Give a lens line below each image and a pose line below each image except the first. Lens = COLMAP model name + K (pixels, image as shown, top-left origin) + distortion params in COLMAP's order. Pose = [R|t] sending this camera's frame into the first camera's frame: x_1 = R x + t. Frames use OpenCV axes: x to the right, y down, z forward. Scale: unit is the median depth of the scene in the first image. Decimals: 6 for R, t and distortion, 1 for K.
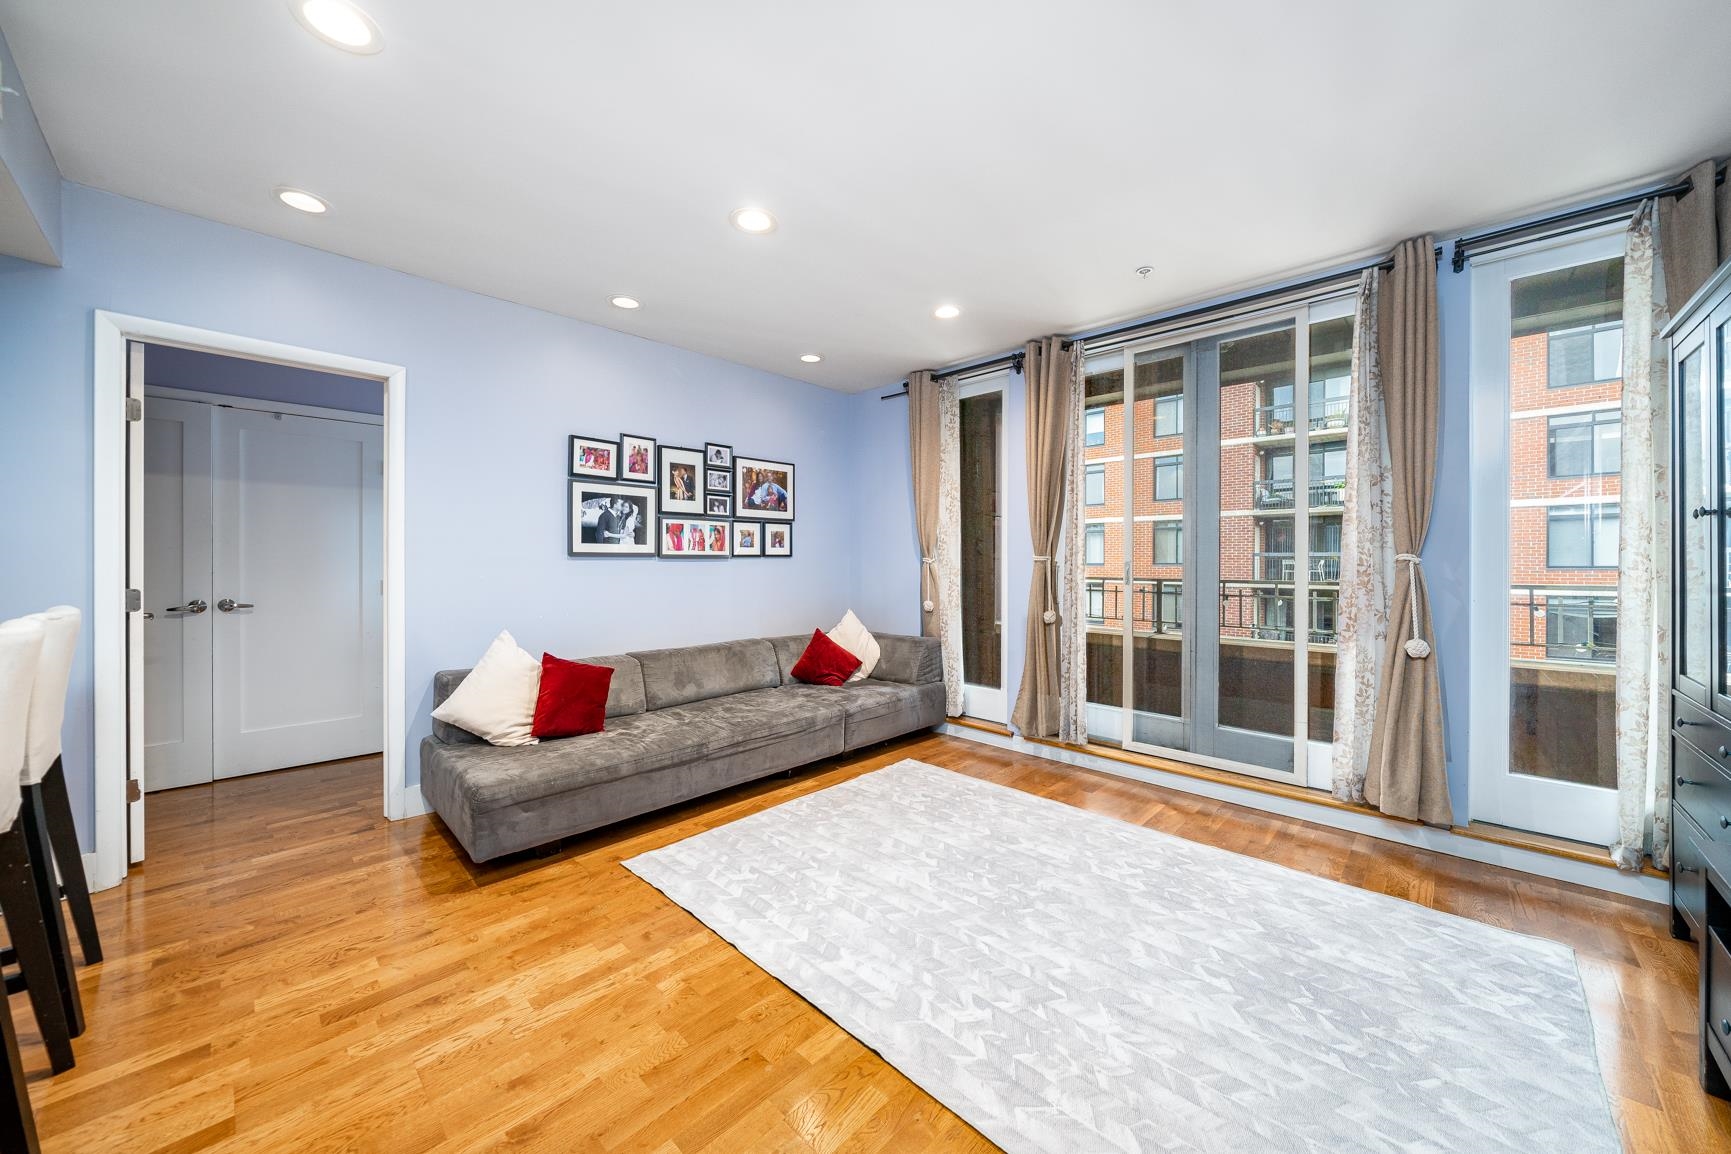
lens RADIAL K [[599.2, 0, 890.9], [0, 599.2, 558.9], [0, 0, 1]] dist [-0.007867, 0.000328]
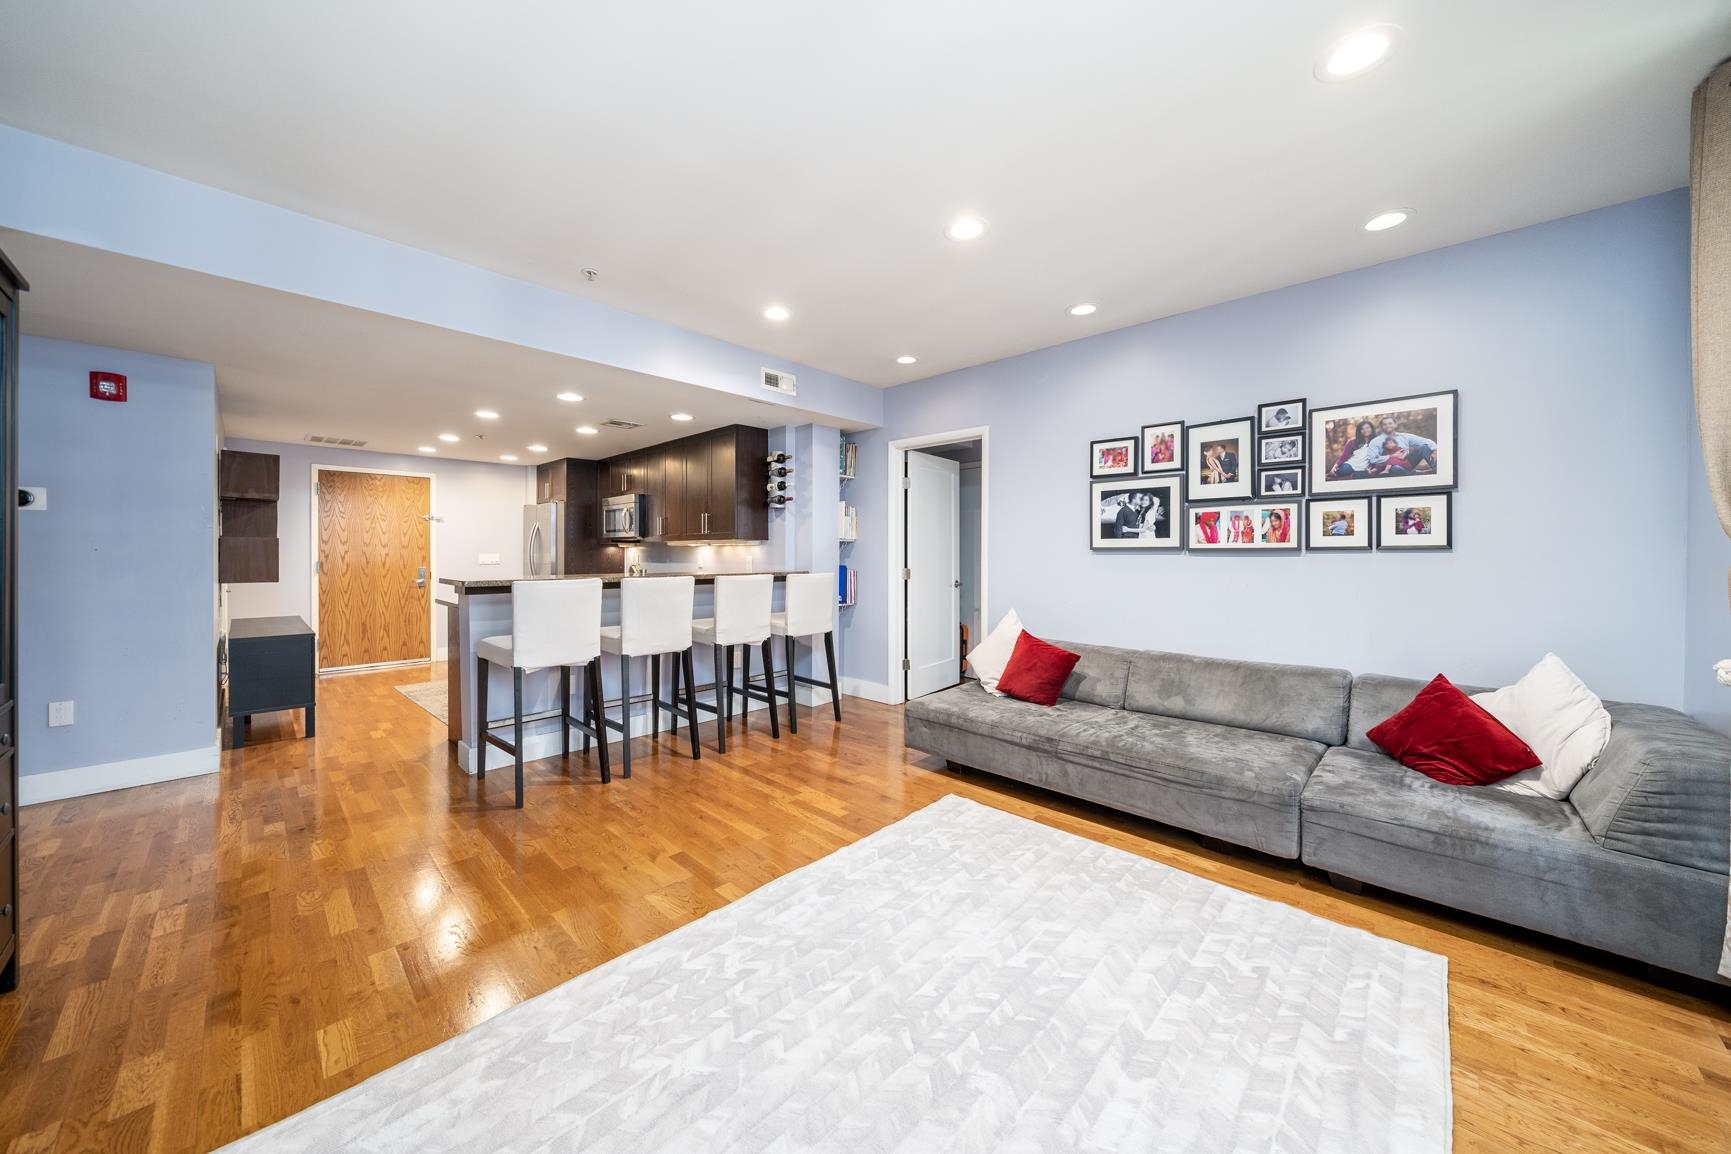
lens RADIAL K [[599.2, 0, 860.0], [0, 599.2, 554.3], [0, 0, 1]] dist [-0.007867, 0.000328]
pose [[-0.008983, -0.002355, -0.999957, 0.655252], [-0.000572, 0.999997, -0.002350, 0.004872], [0.999959, 0.000551, -0.008985, 0.660461]]
